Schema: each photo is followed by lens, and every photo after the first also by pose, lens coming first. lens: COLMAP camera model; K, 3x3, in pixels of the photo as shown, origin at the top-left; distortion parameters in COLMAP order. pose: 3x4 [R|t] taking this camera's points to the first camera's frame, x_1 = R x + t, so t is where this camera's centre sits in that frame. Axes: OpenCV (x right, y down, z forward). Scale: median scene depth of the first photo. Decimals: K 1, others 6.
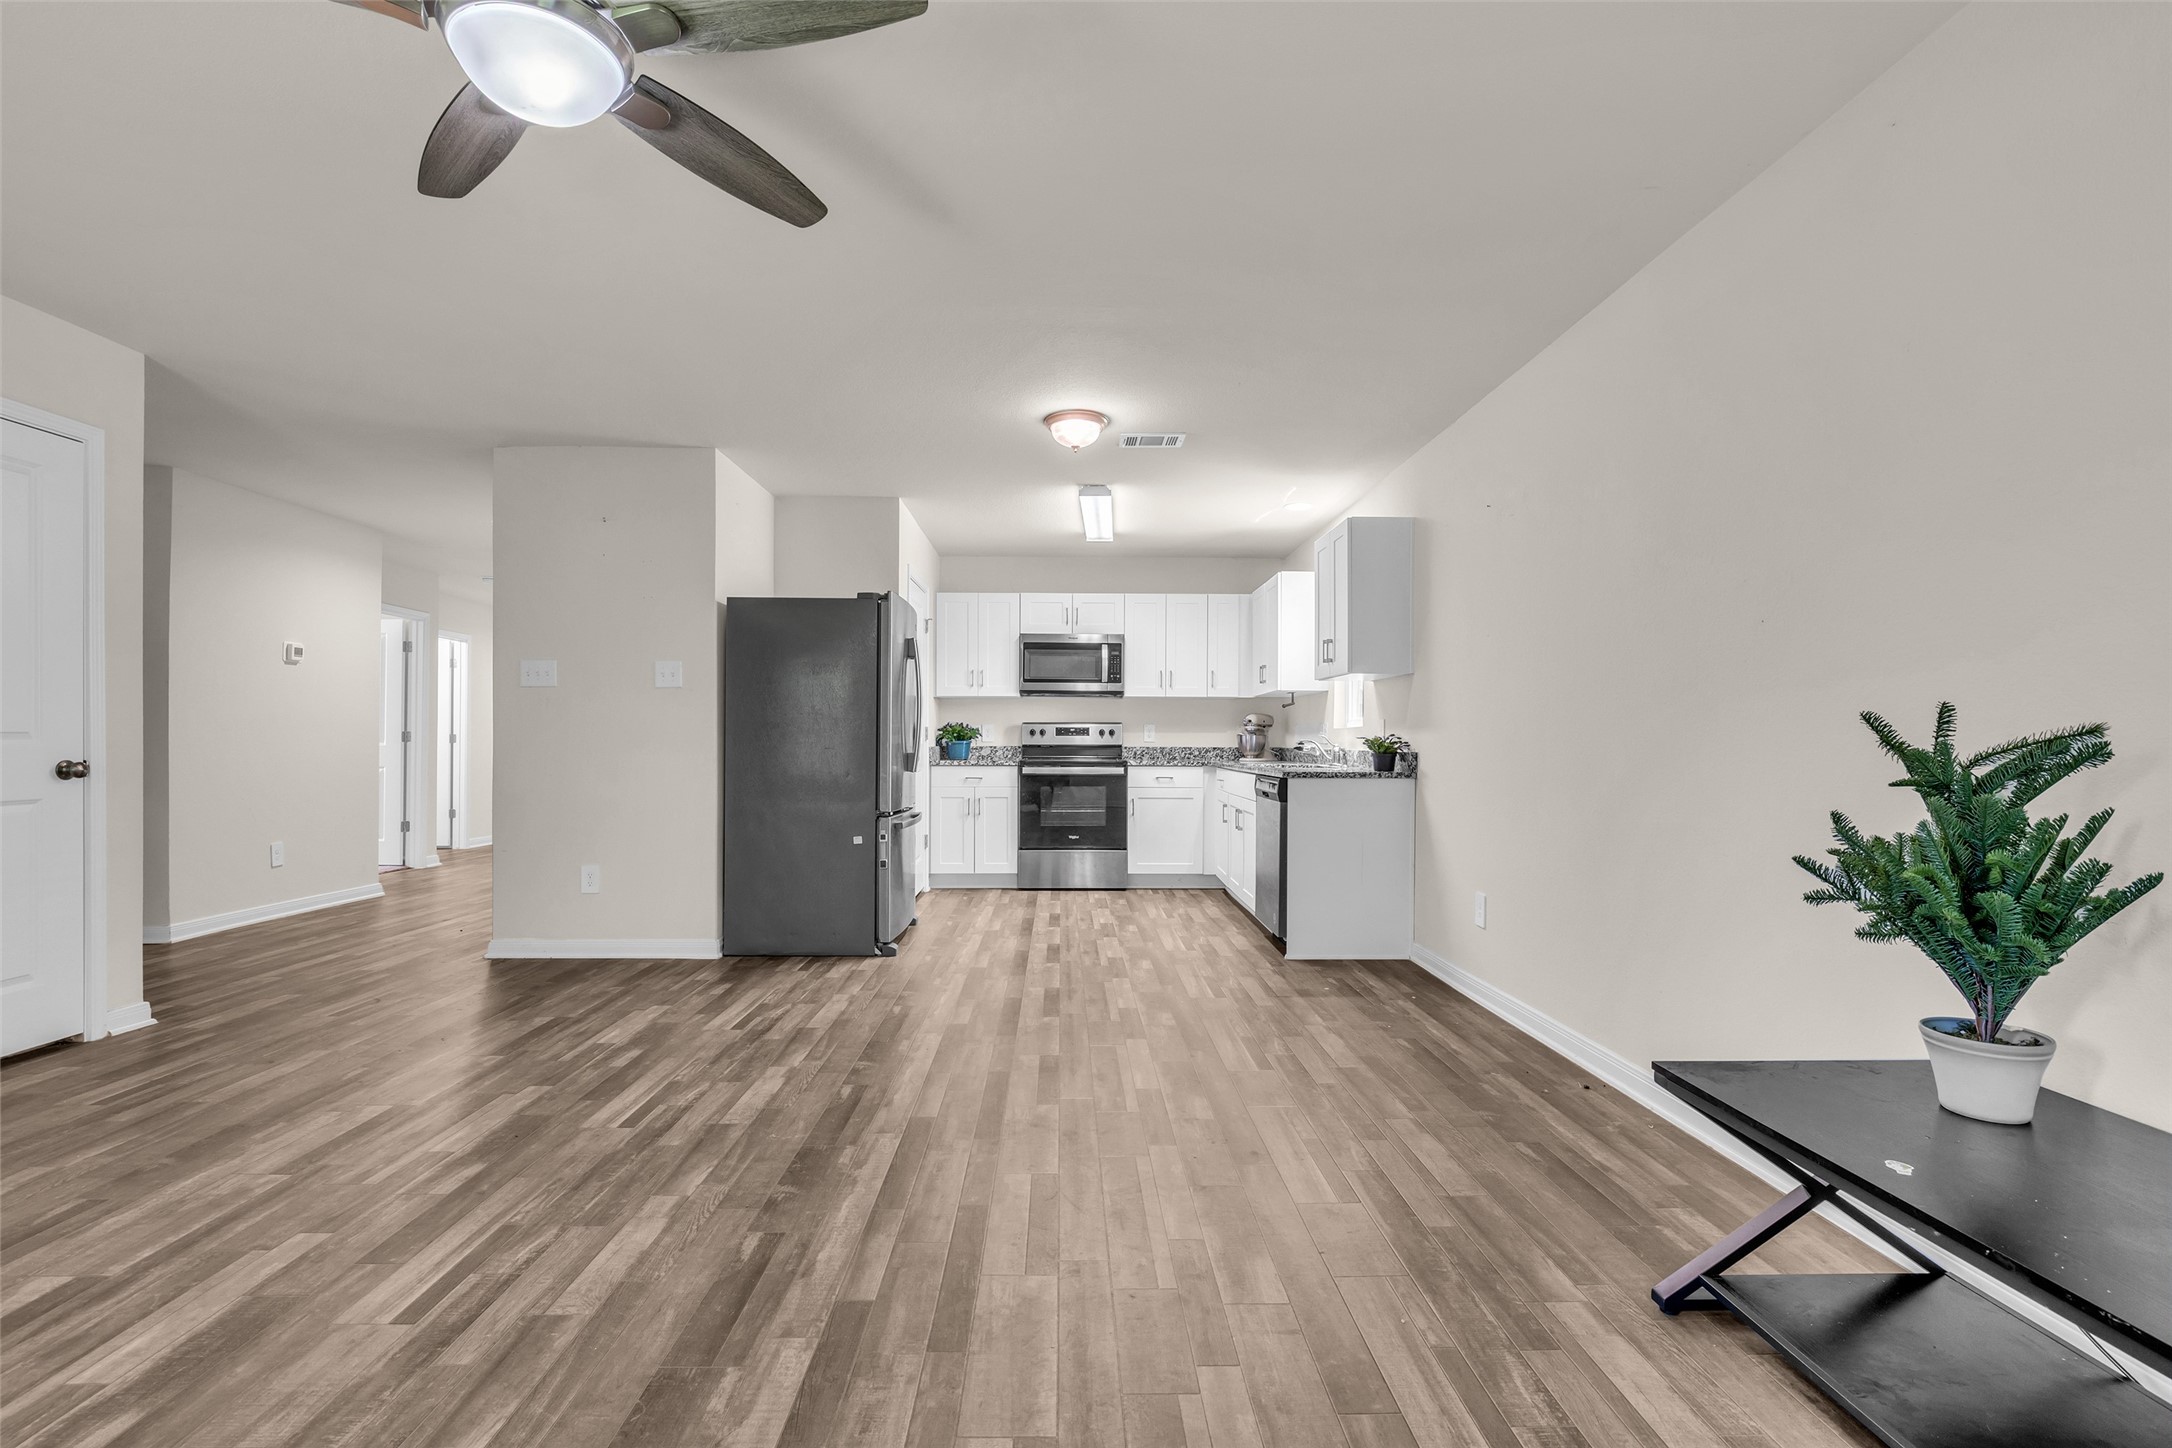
lens RADIAL K [[996.2, 0, 1088.3], [0, 996.2, 720.2], [0, 0, 1]] dist [-0.020569, 0.004084]
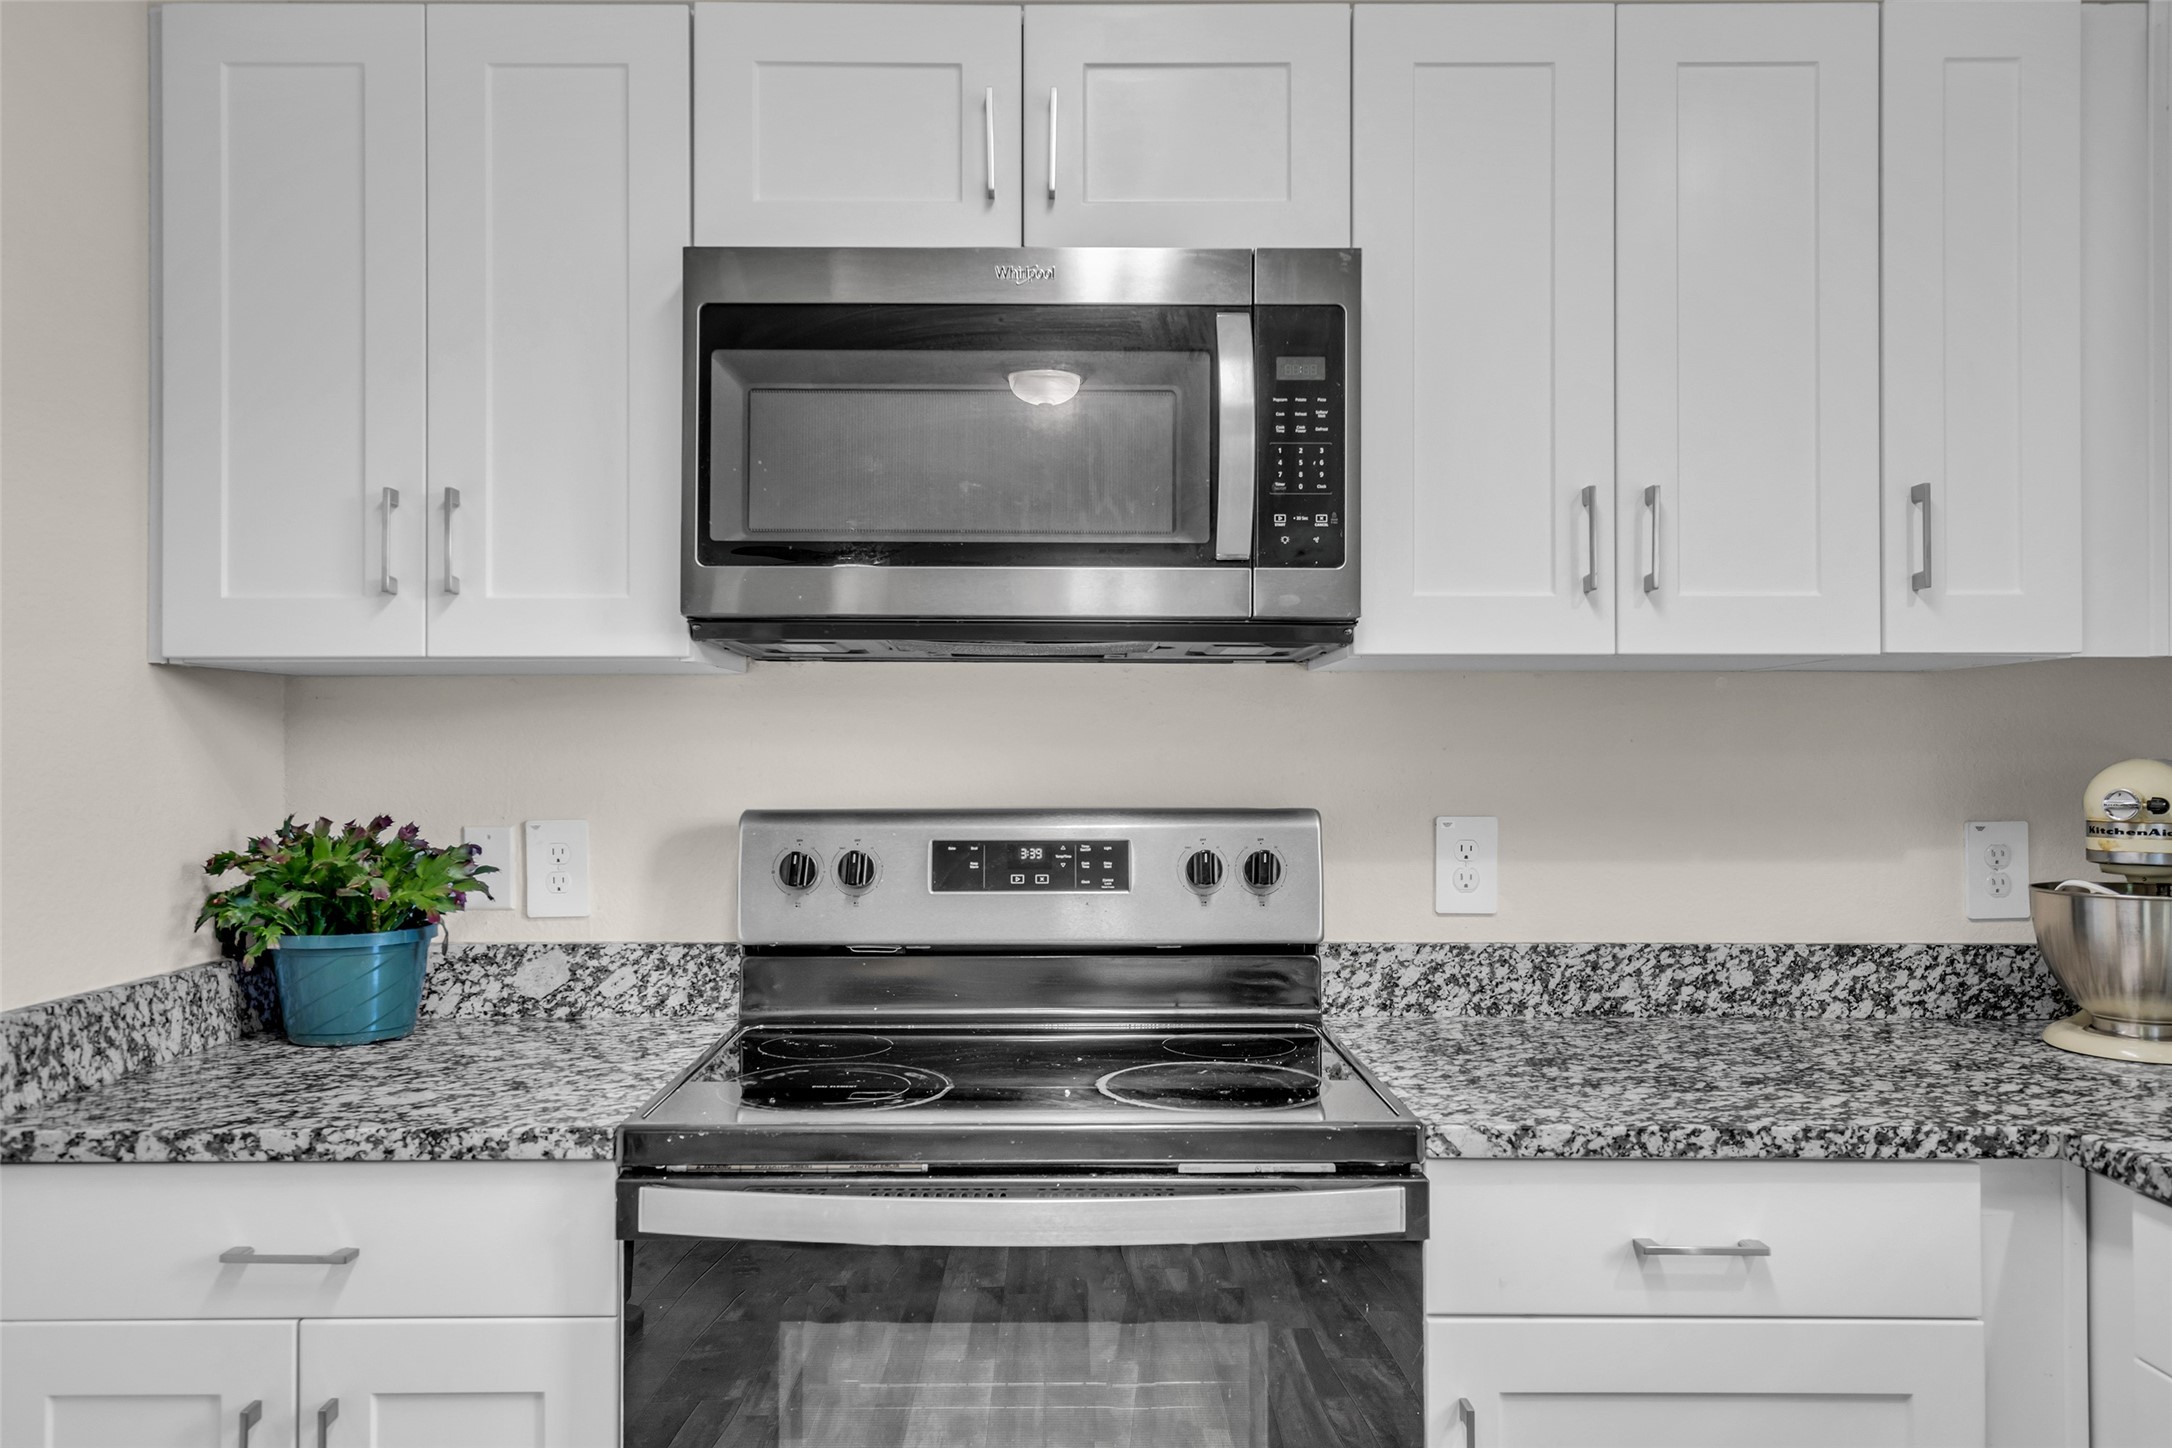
lens RADIAL K [[1560.9, 0, 1057.3], [0, 1560.9, 736.5], [0, 0, 1]] dist [0.004905, -0.002235]
pose [[0.999485, -0.004470, -0.031763, -0.003053], [0.004745, 0.999952, 0.008609, -0.013144], [0.031723, -0.008755, 0.999458, 0.754253]]
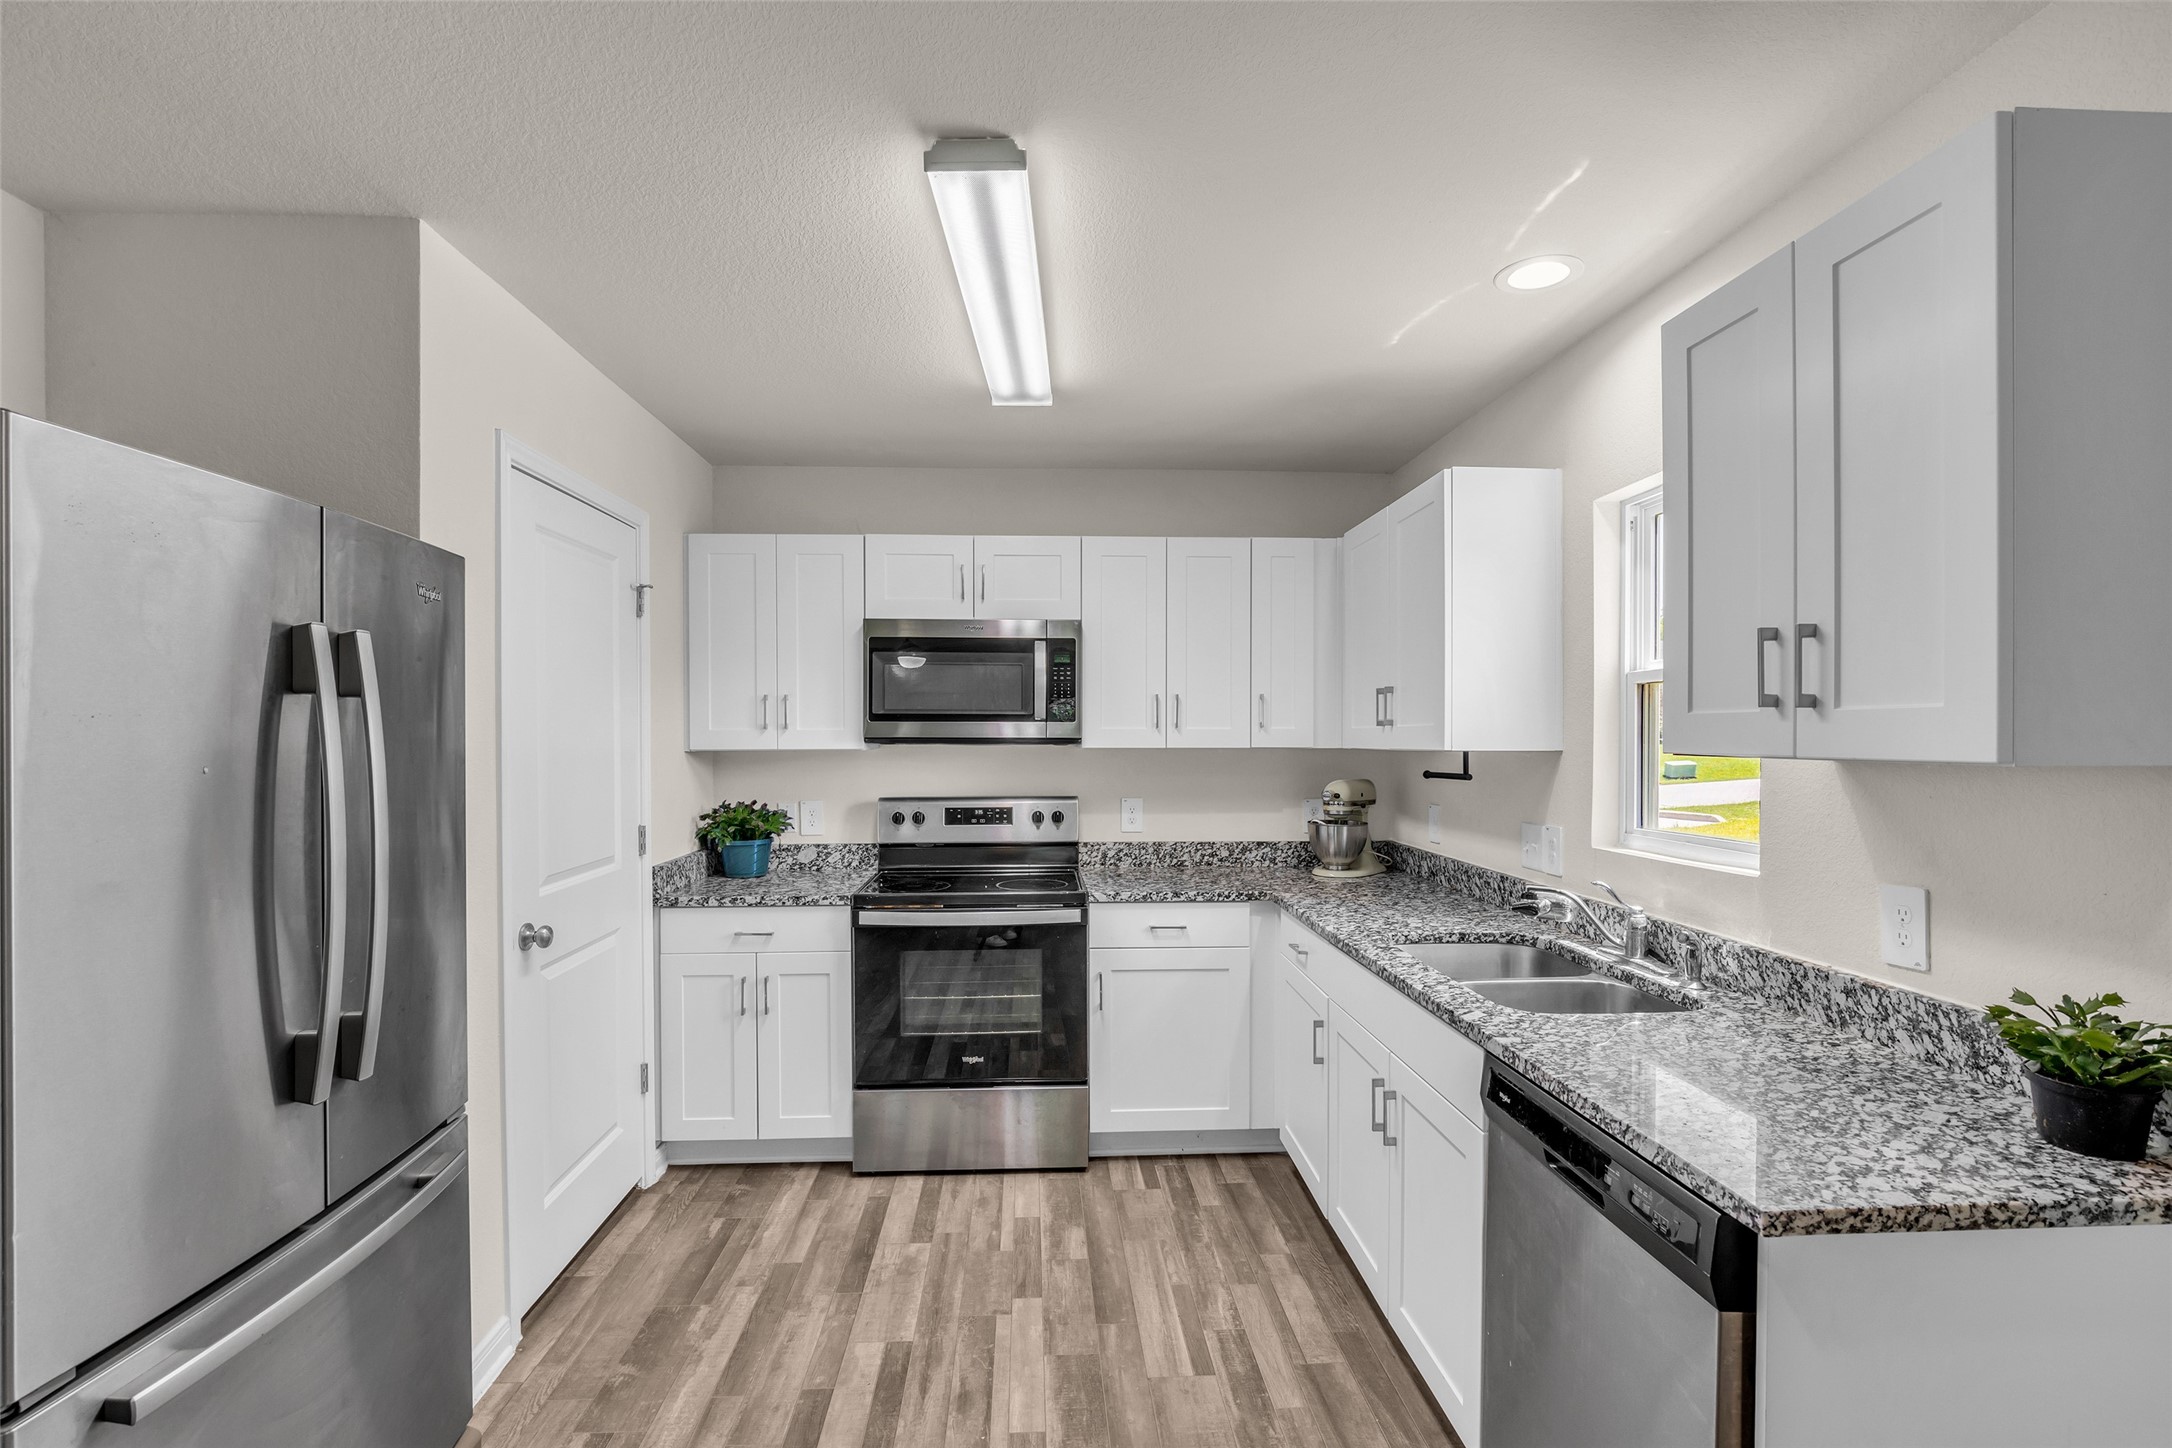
lens RADIAL K [[996.2, 0, 1089.3], [0, 996.2, 740.9], [0, 0, 1]] dist [-0.020569, 0.004084]
pose [[0.999564, -0.004491, 0.029174, 0.025612], [0.003691, 0.999617, 0.027423, -0.040717], [-0.029286, -0.027303, 0.999198, 0.515885]]
